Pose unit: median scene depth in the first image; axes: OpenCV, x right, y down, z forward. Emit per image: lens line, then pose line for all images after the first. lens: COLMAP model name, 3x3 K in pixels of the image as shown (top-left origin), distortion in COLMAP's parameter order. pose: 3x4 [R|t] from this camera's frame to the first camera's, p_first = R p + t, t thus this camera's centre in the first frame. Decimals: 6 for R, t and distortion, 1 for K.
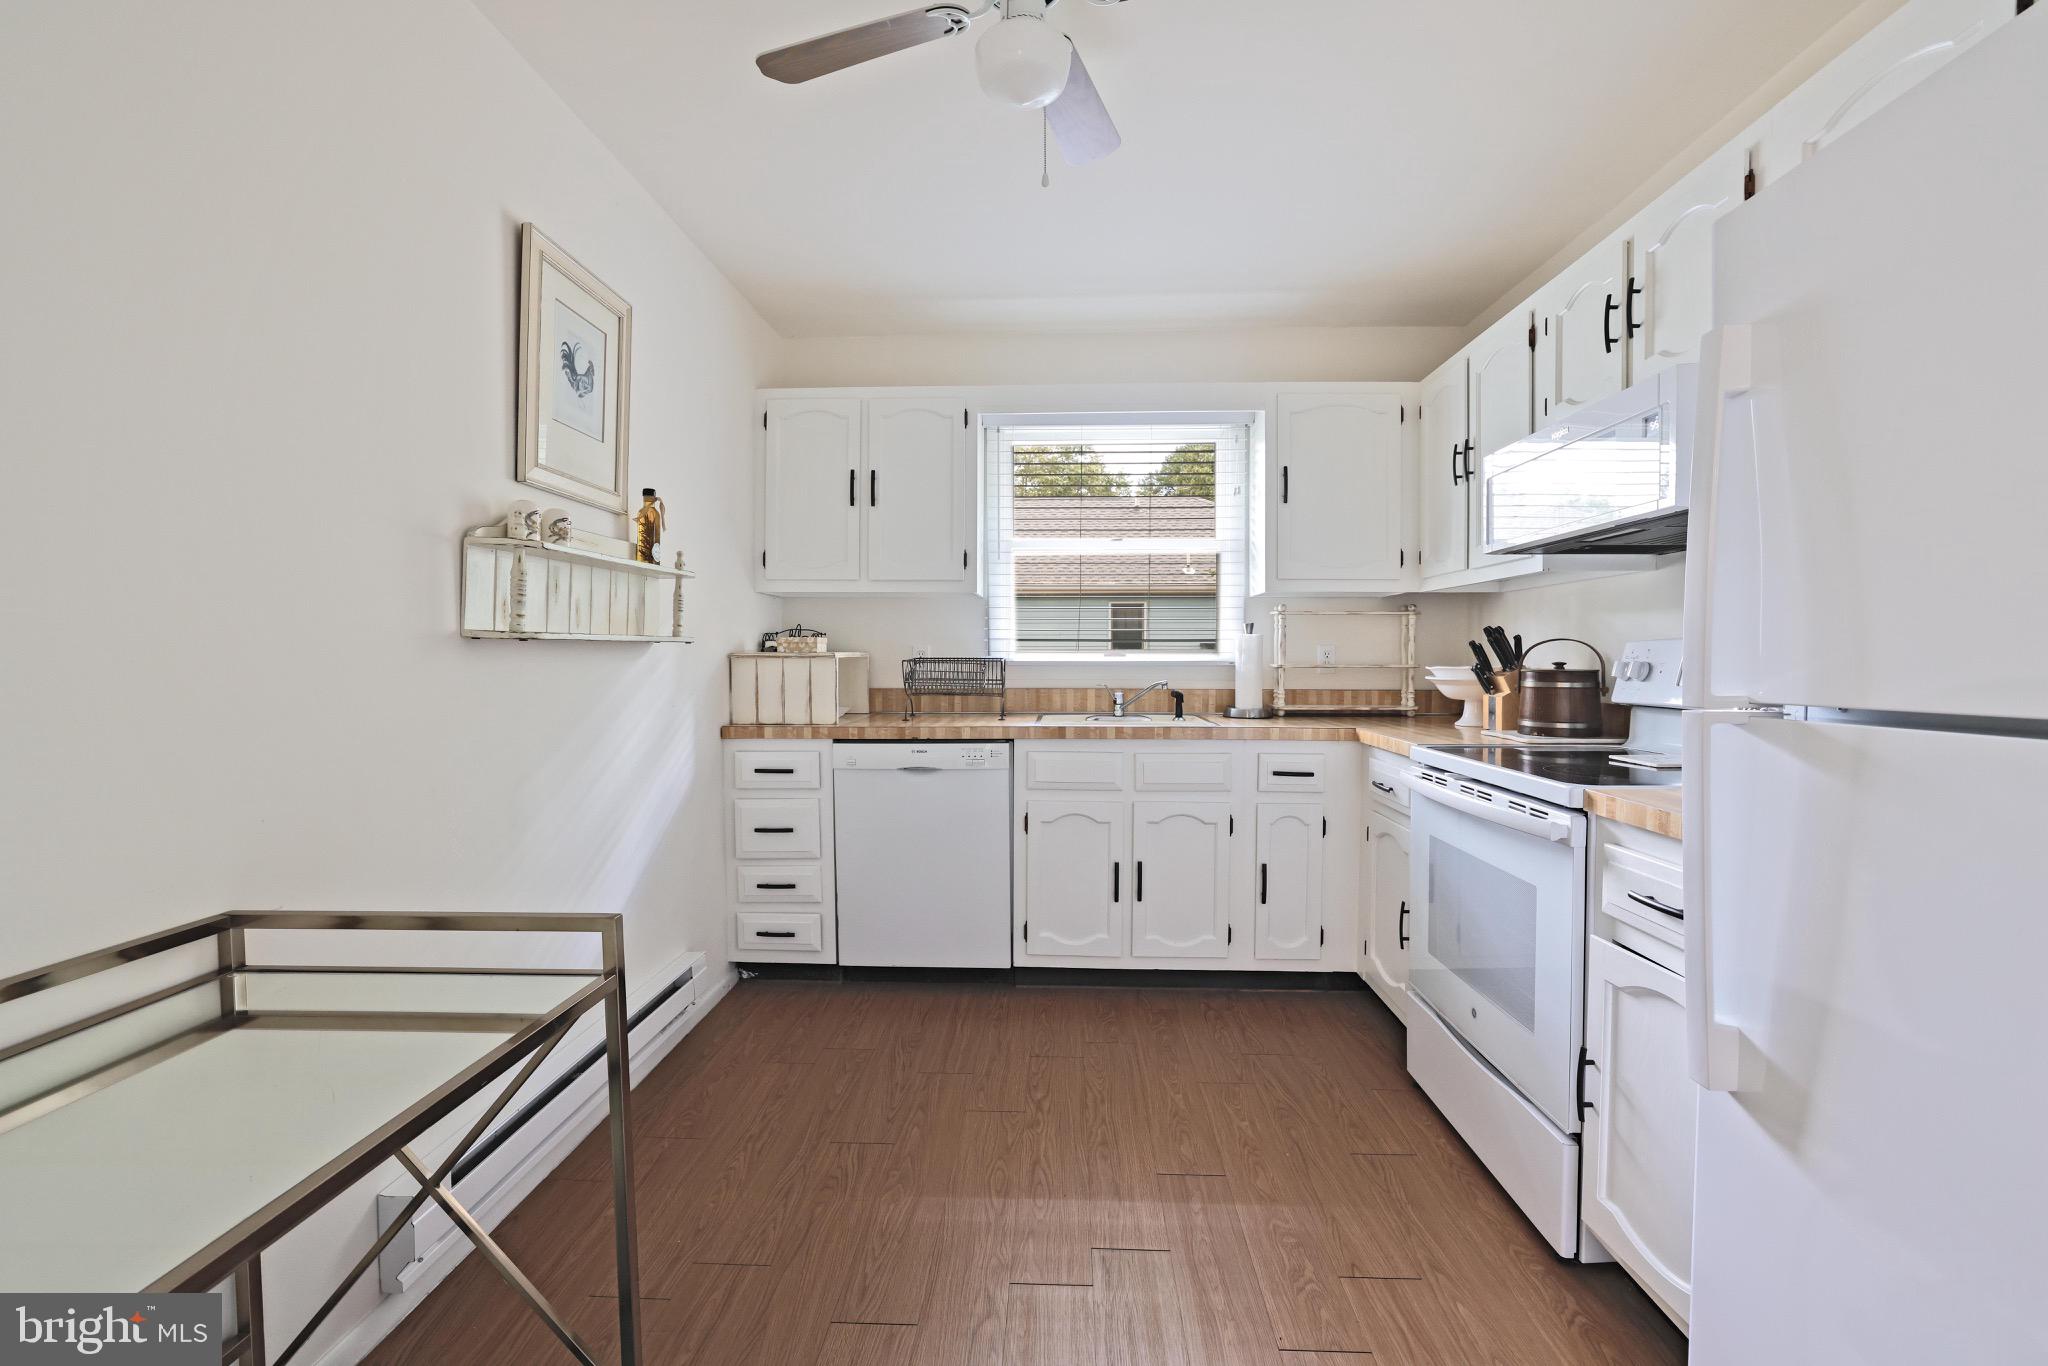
lens RADIAL K [[875.0, 0, 1025.5], [0, 875.0, 676.0], [0, 0, 1]] dist [-0.047625, 0.018464]
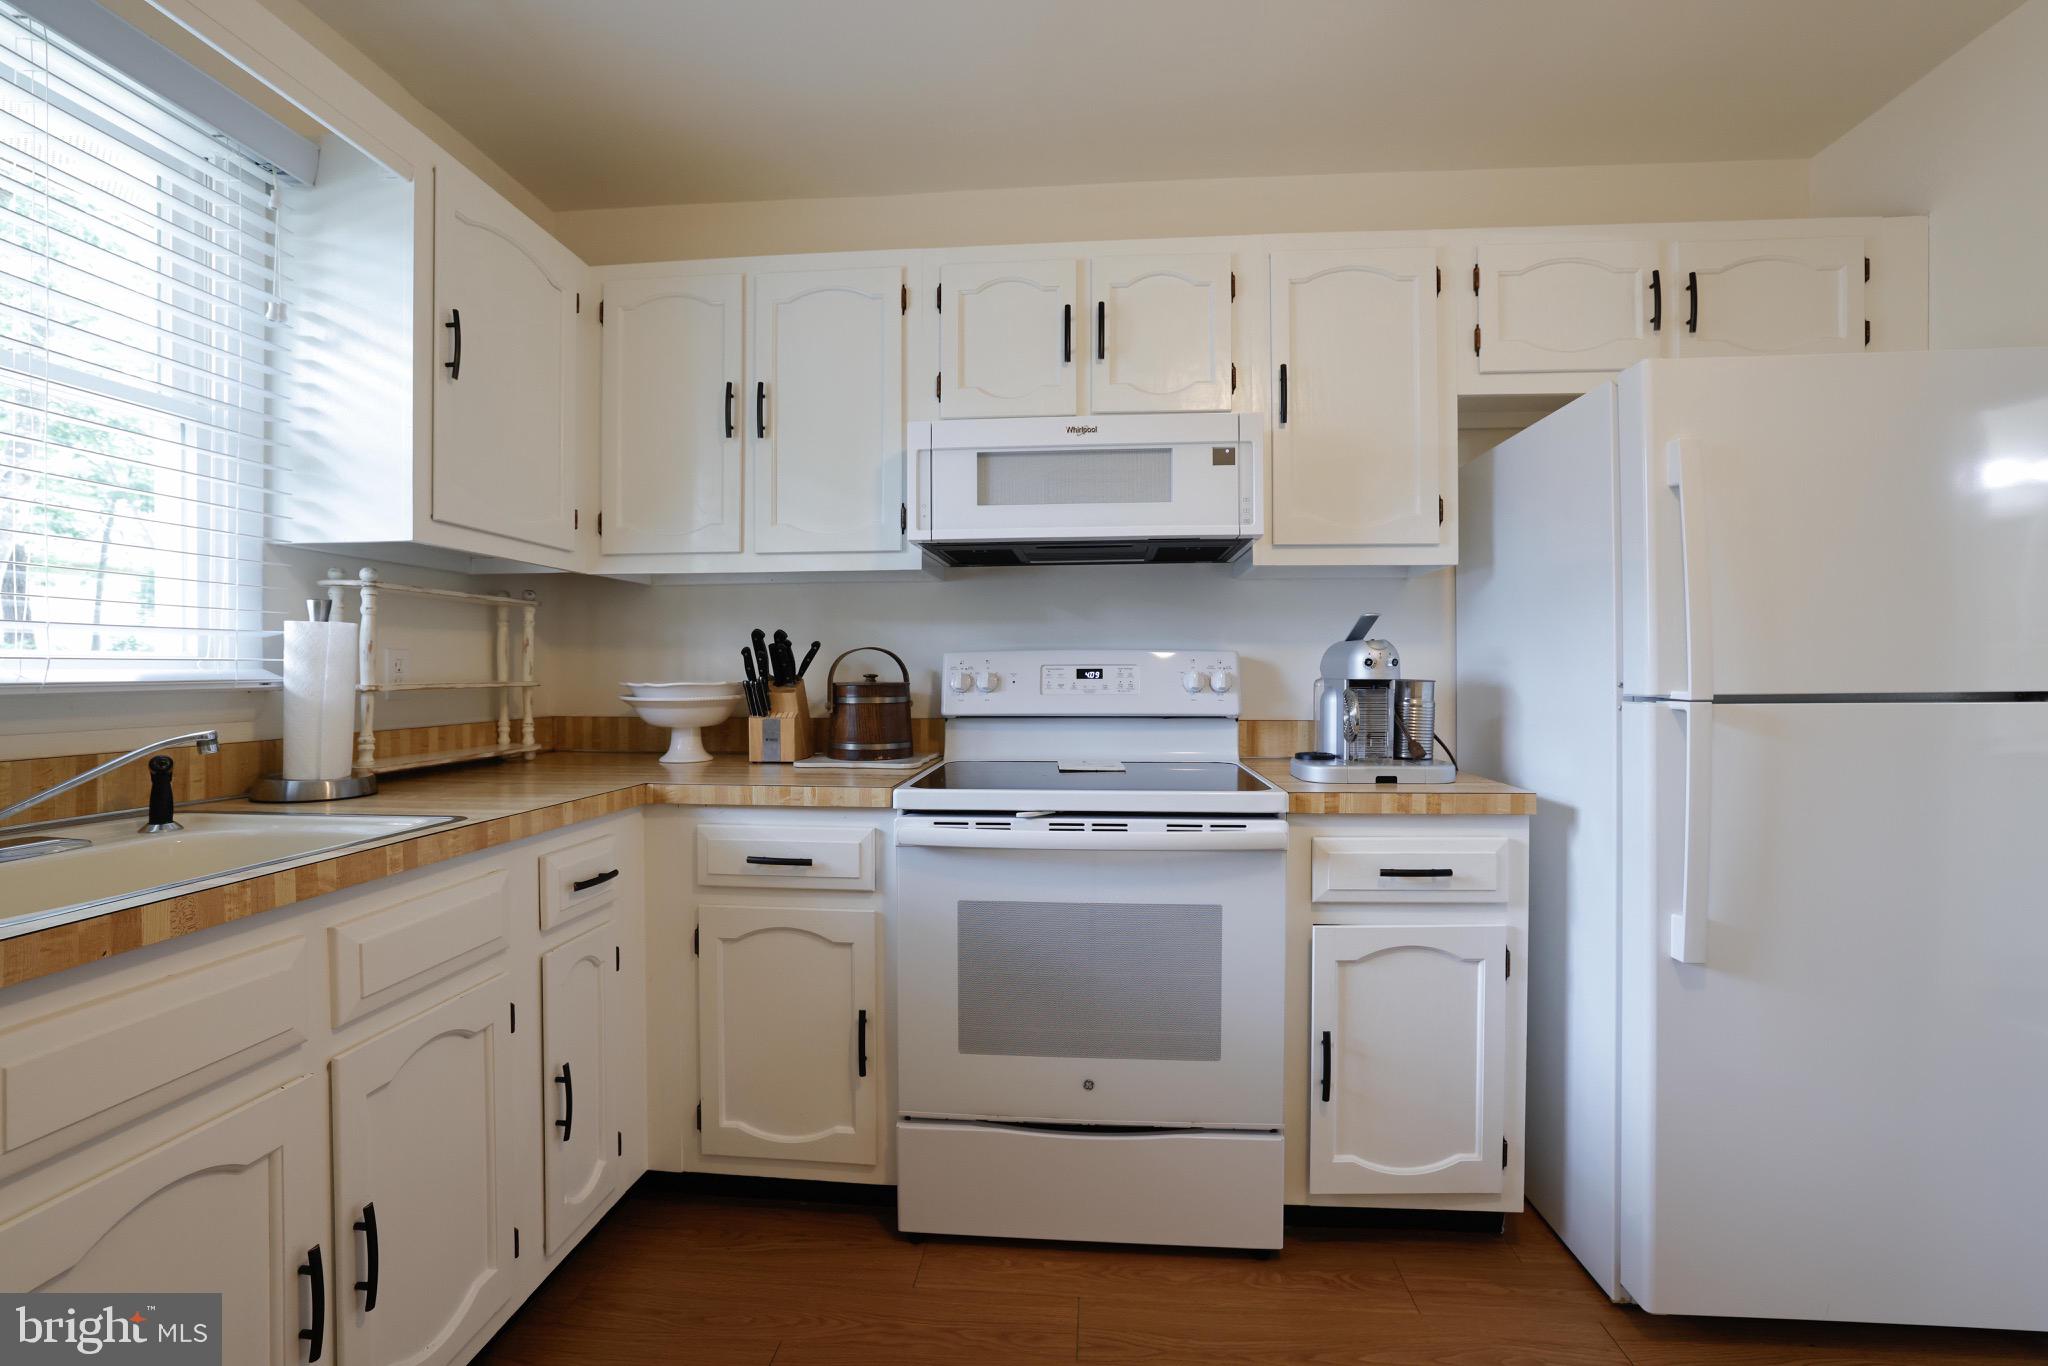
lens RADIAL K [[875.0, 0, 1025.5], [0, 875.0, 676.0], [0, 0, 1]] dist [-0.047625, 0.018464]
pose [[0.035257, -0.009031, 0.999337, -0.263107], [0.023707, 0.999685, 0.008198, -0.017711], [-0.999097, 0.023402, 0.035460, 0.800246]]
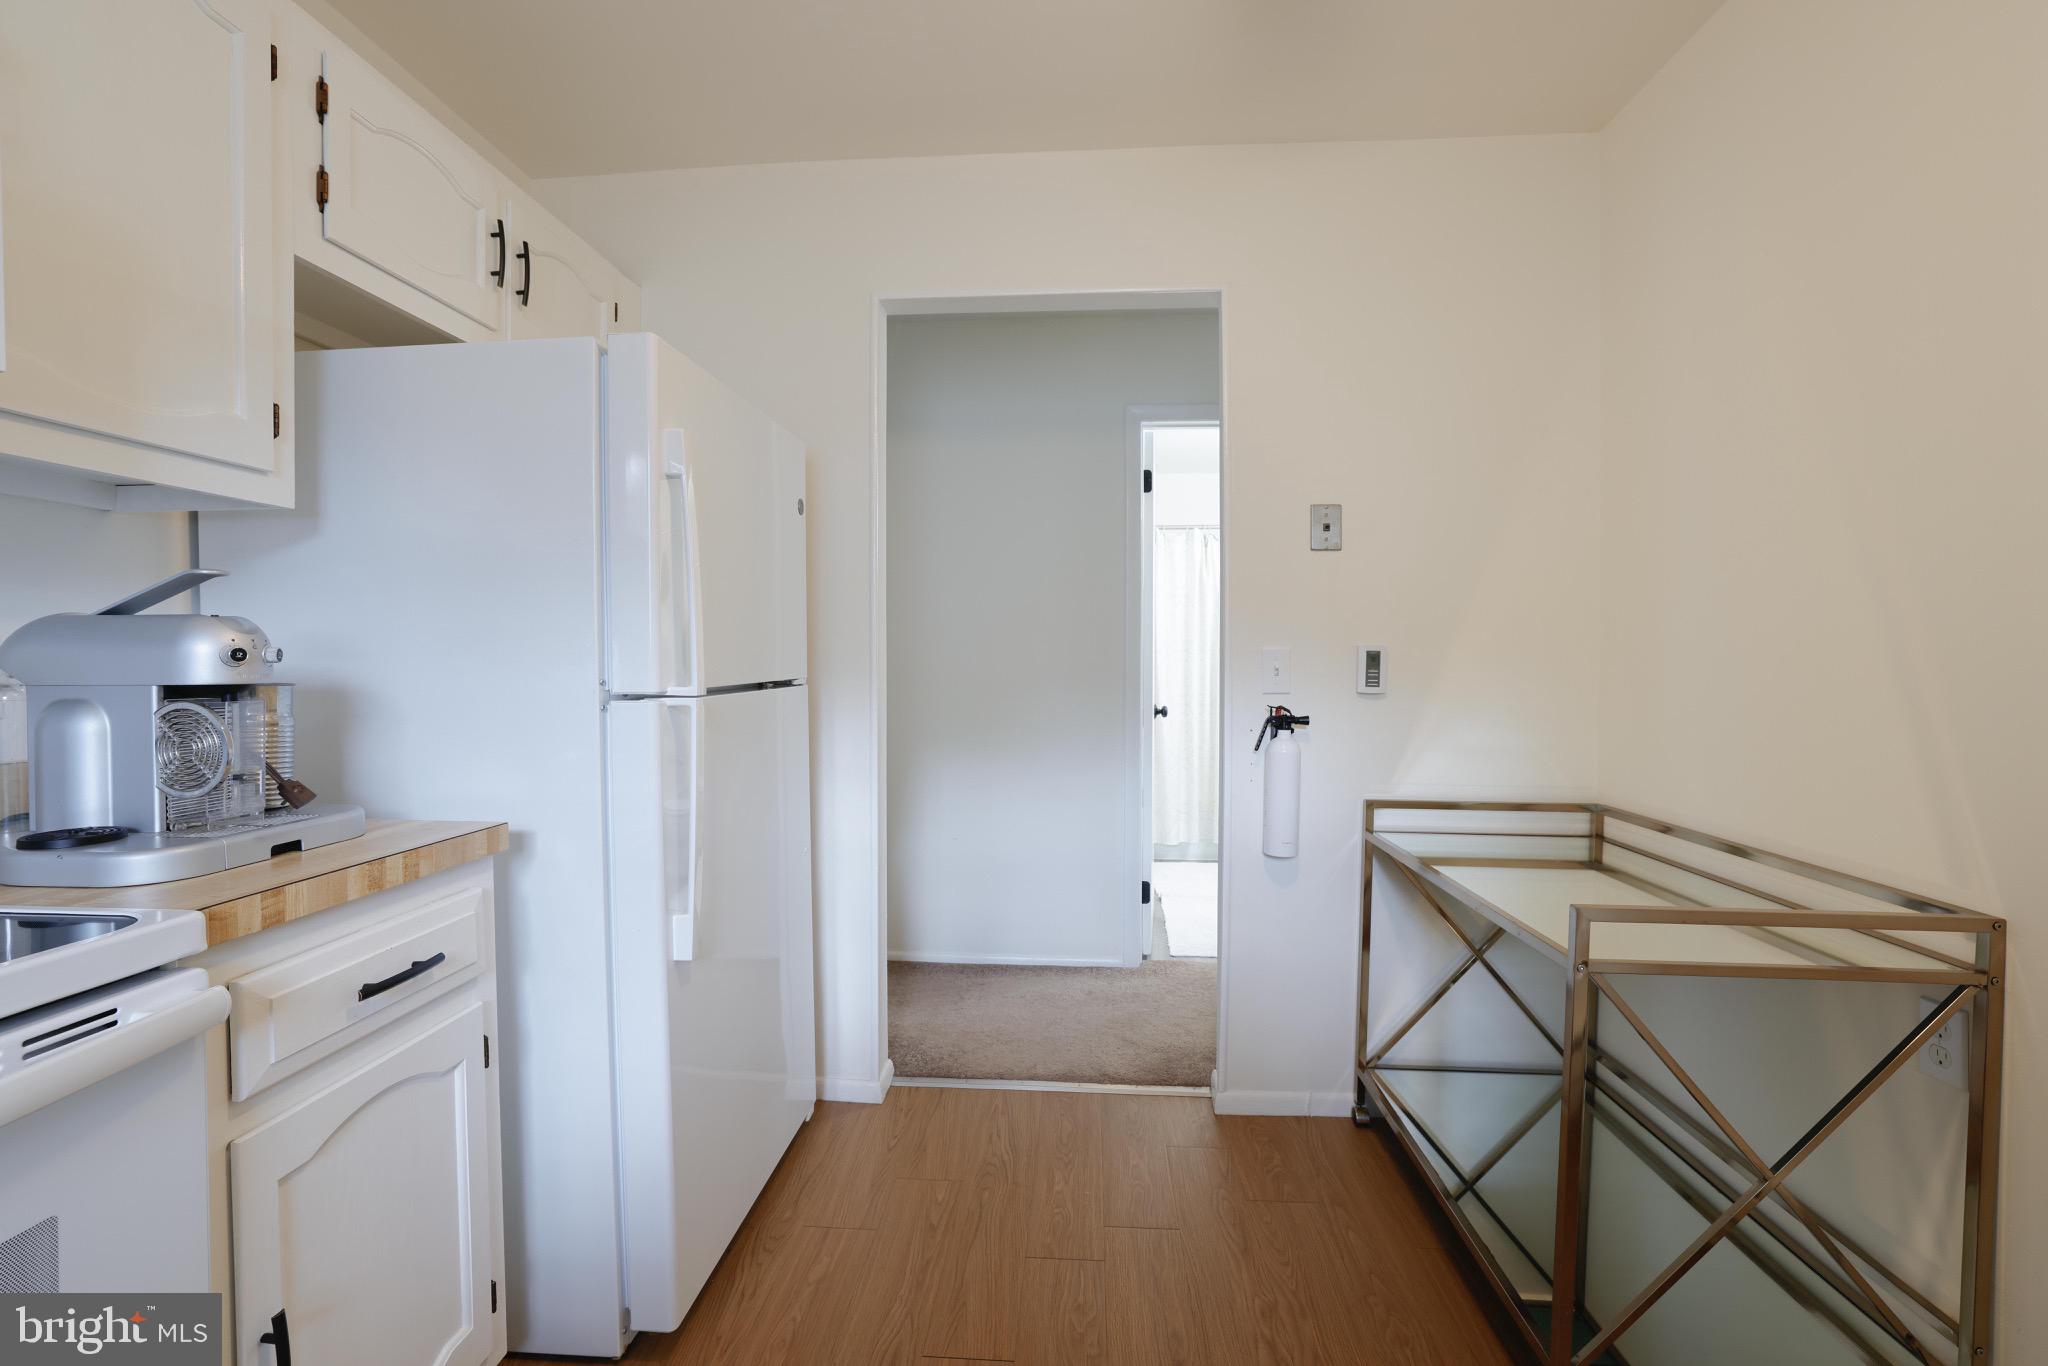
lens RADIAL K [[875.0, 0, 1025.5], [0, 875.0, 676.0], [0, 0, 1]] dist [-0.047625, 0.018464]
pose [[-0.999661, -0.003582, 0.025780, 0.077256], [-0.002505, 0.999127, 0.041697, -0.024096], [-0.025907, 0.041618, -0.998798, 0.942721]]
